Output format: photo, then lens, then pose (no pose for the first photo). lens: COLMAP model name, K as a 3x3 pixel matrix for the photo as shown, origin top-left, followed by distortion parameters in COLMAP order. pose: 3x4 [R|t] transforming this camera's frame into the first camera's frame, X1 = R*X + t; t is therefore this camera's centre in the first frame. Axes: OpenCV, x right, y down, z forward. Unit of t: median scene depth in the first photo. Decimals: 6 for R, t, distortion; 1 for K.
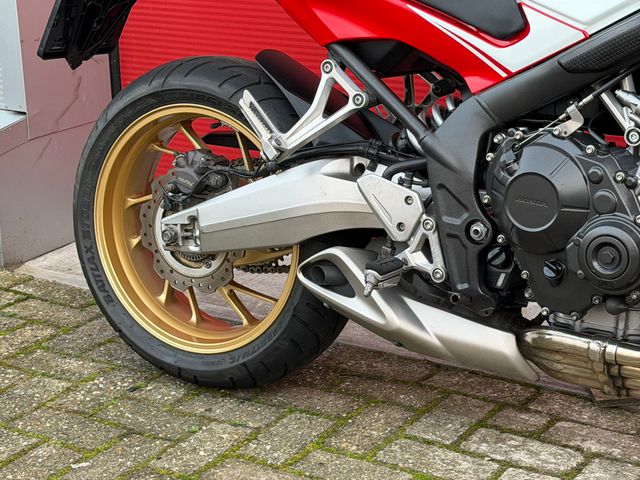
lens RADIAL K [[1450.5, 0, 322.8], [0, 1450.5, 241.1], [0, 0, 1]] dist [0.130389, 0.000000]
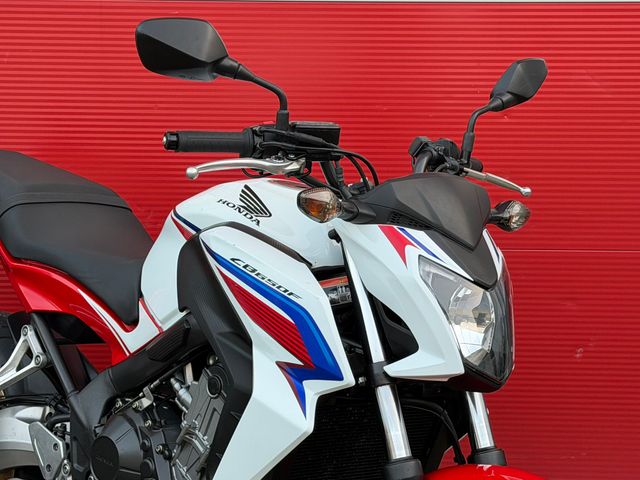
lens RADIAL K [[1450.5, 0, 326.1], [0, 1450.5, 246.0], [0, 0, 1]] dist [0.130389, 0.000000]
pose [[0.969089, 0.096086, -0.227231, 0.539270], [-0.127949, 0.983237, -0.129902, -0.063276], [0.210940, 0.154961, 0.965138, -0.163696]]
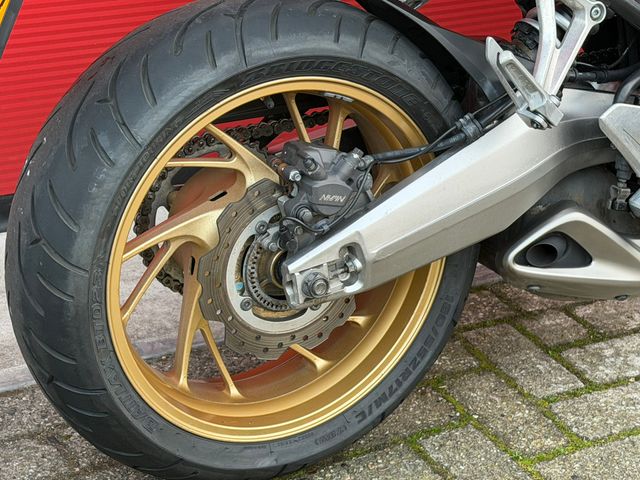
lens RADIAL K [[1450.5, 0, 319.3], [0, 1450.5, 241.4], [0, 0, 1]] dist [0.130389, 0.000000]
pose [[0.481894, -0.357852, 0.799825, -0.684927], [0.191400, 0.933750, 0.302453, -0.242101], [-0.855070, 0.007336, 0.518461, 0.741827]]
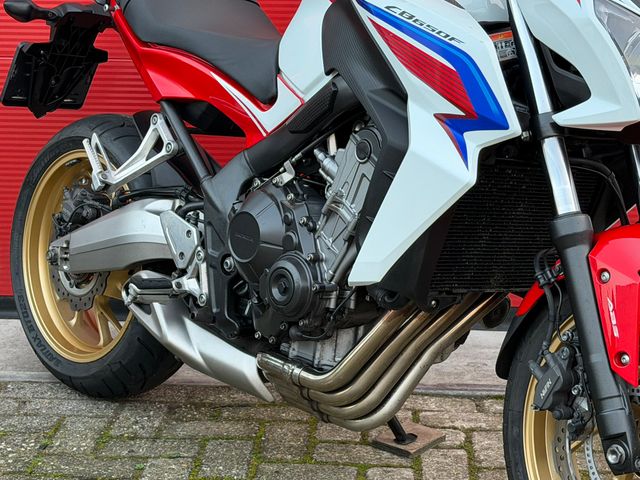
lens RADIAL K [[1450.5, 0, 323.1], [0, 1450.5, 243.7], [0, 0, 1]] dist [0.130389, 0.000000]
pose [[0.955707, 0.115313, -0.270789, 0.481442], [-0.141806, 0.986629, -0.080337, 0.059022], [0.257904, 0.115178, 0.959281, -0.104222]]
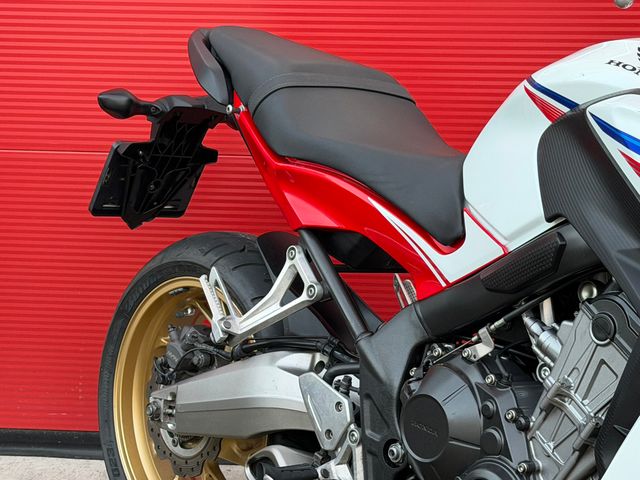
lens RADIAL K [[1450.5, 0, 305.4], [0, 1450.5, 254.3], [0, 0, 1]] dist [0.130389, 0.000000]
pose [[0.942633, 0.120978, -0.311138, 0.310579], [-0.155073, 0.984048, -0.087192, -0.039083], [0.295626, 0.130439, 0.946357, 0.113578]]
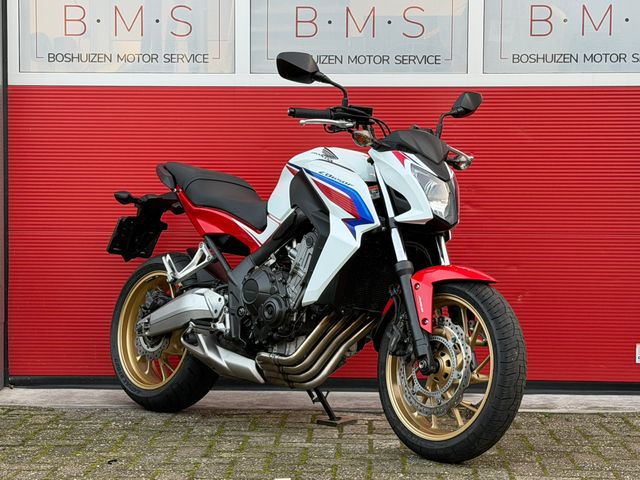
lens RADIAL K [[1450.5, 0, 340.6], [0, 1450.5, 243.5], [0, 0, 1]] dist [0.130389, 0.000000]
pose [[0.964899, 0.057857, -0.256169, 0.809412], [-0.133091, 0.948623, -0.287058, 0.509420], [0.226399, 0.311075, 0.923025, -1.064535]]
